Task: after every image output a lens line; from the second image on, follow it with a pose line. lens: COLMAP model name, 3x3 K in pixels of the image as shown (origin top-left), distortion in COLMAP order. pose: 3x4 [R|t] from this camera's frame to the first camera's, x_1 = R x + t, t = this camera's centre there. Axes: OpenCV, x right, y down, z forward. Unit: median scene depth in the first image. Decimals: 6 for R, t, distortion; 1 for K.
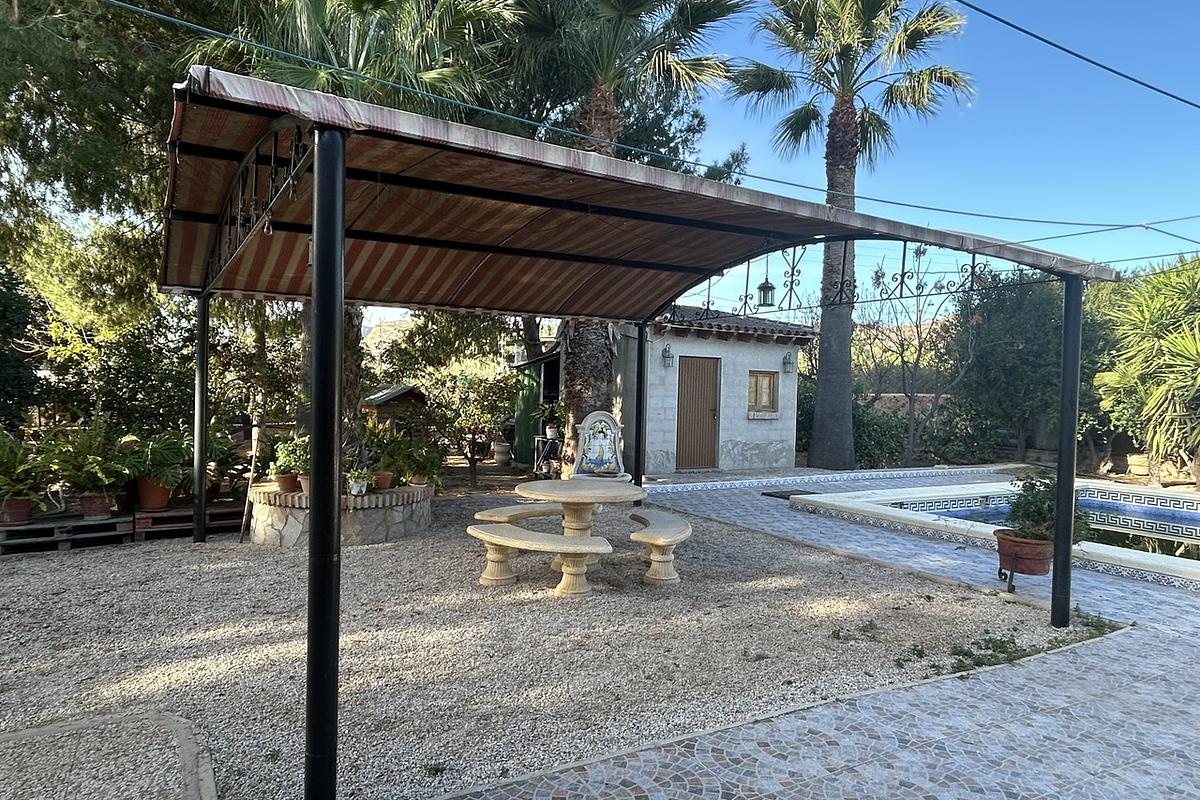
lens RADIAL K [[753.4, 0, 598.9], [0, 753.4, 405.1], [0, 0, 1]] dist [0.009750, 0.000018]
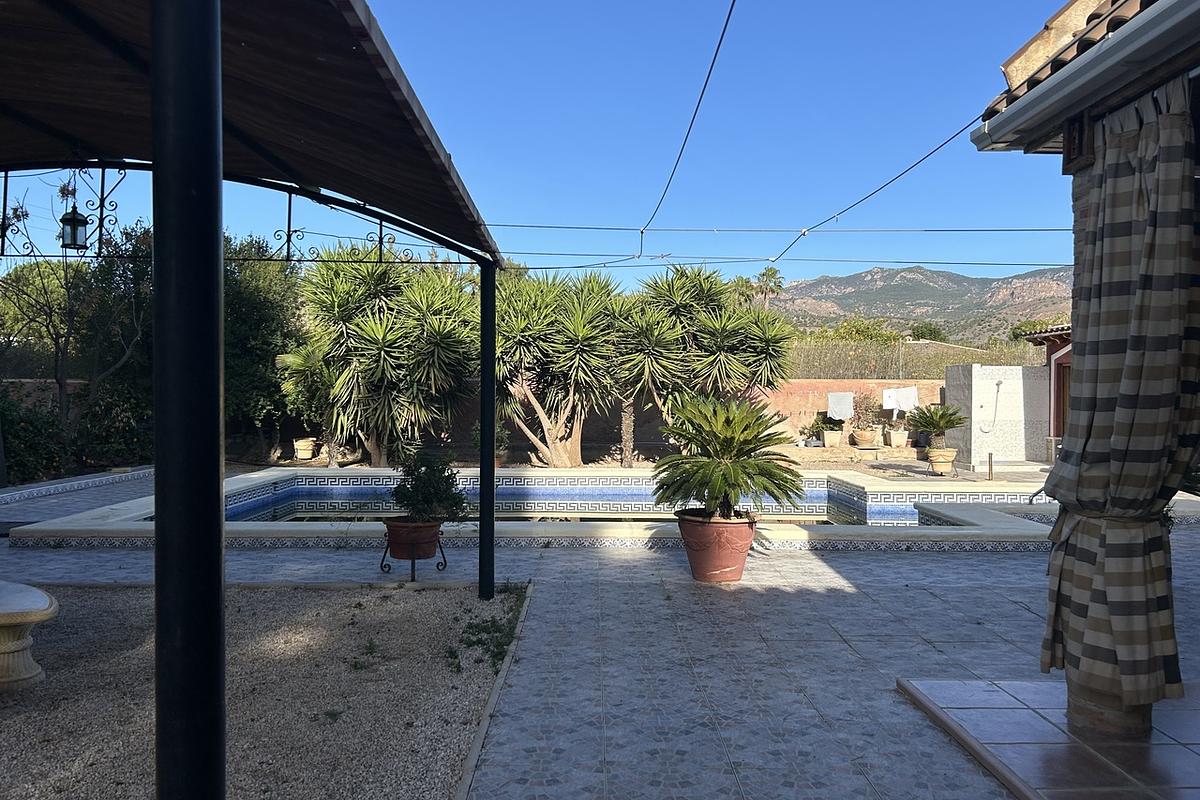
lens RADIAL K [[909.3, 0, 600.1], [0, 909.3, 395.3], [0, 0, 1]] dist [0.035670, -0.001201]
pose [[0.490327, -0.024864, 0.871184, -0.297358], [0.022995, 0.999614, 0.015587, -0.000256], [-0.871235, 0.012391, 0.490709, 0.193869]]
